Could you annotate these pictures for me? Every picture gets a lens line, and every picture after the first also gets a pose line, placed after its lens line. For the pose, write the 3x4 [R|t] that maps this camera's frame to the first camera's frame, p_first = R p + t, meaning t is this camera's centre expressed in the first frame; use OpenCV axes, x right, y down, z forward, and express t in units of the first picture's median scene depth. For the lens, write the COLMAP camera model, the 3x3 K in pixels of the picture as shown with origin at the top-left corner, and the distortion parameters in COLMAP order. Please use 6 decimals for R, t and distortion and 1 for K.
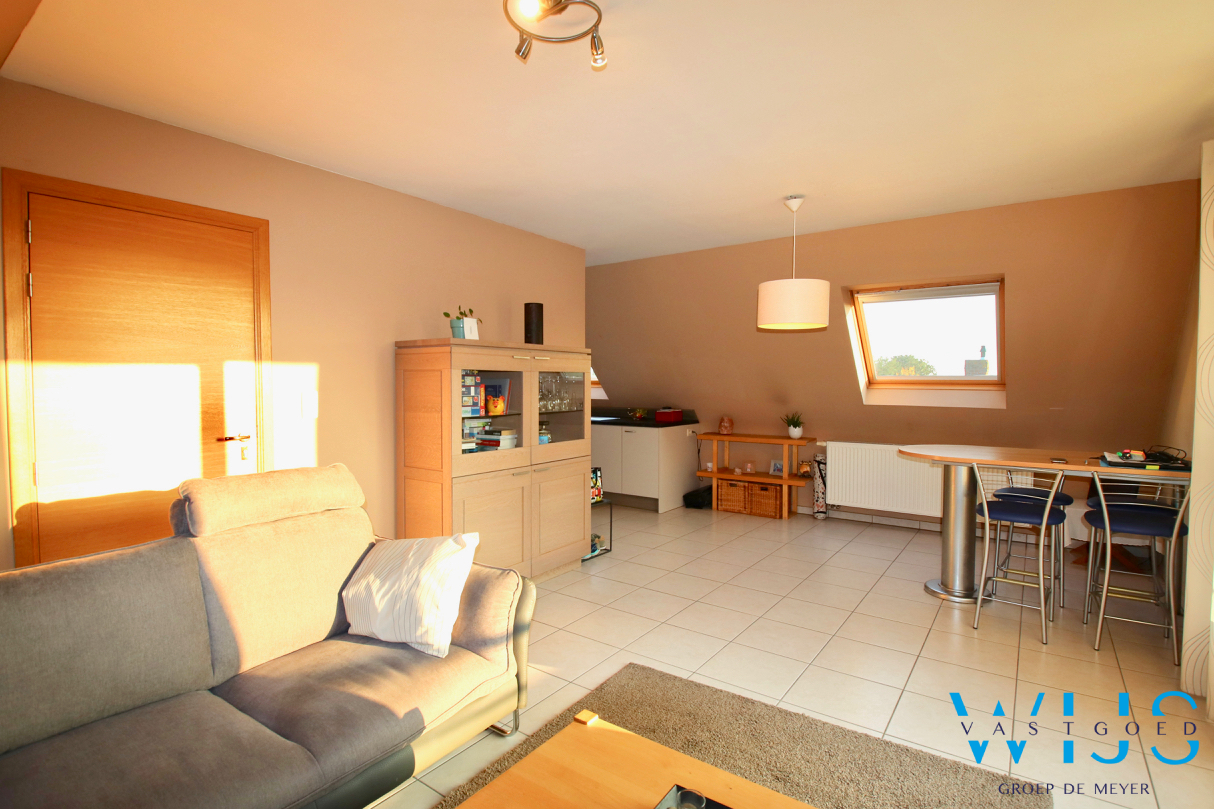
lens RADIAL K [[586.6, 0, 607.0], [0, 586.6, 404.5], [0, 0, 1]] dist [0.002302, -0.000623]
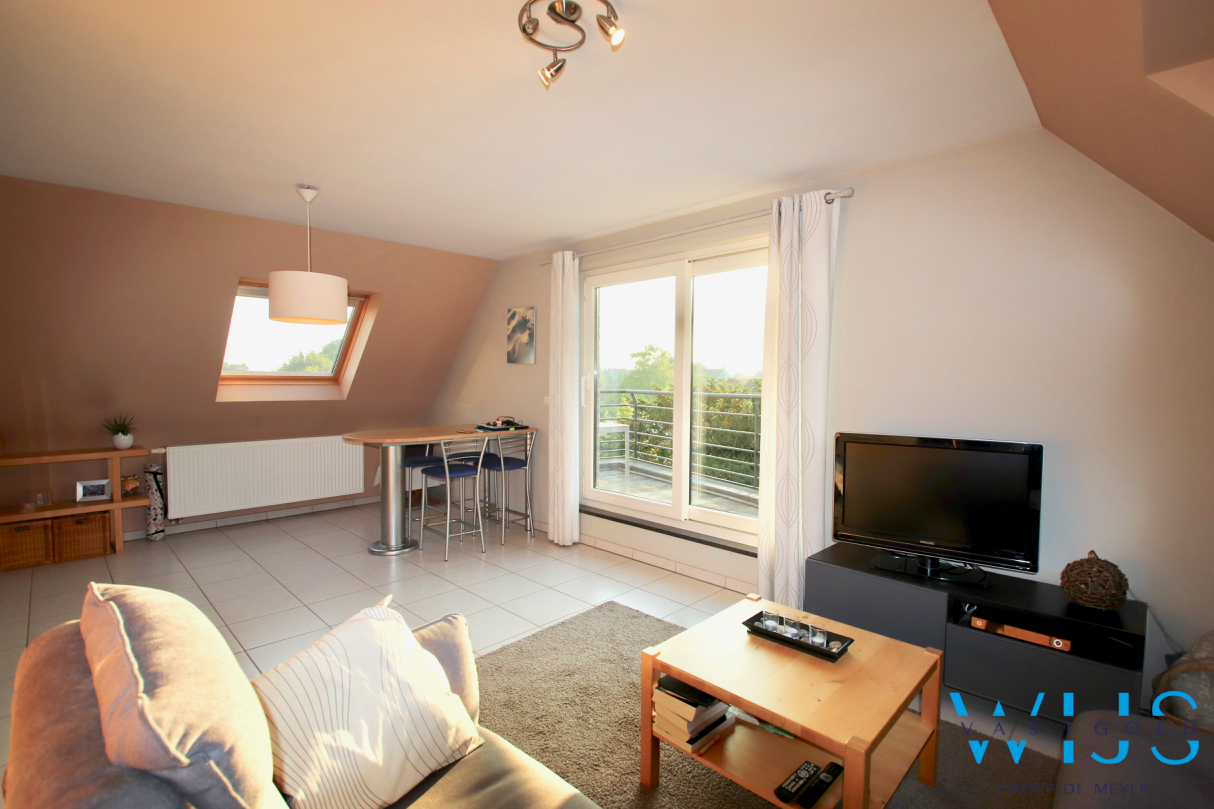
lens RADIAL K [[551.6, 0, 605.9], [0, 551.6, 398.5], [0, 0, 1]] dist [-0.000133, -0.000101]
pose [[0.165299, -0.036779, 0.985558, -0.451665], [0.033291, 0.998943, 0.031695, -0.017407], [-0.985682, 0.027571, 0.166348, 0.337413]]
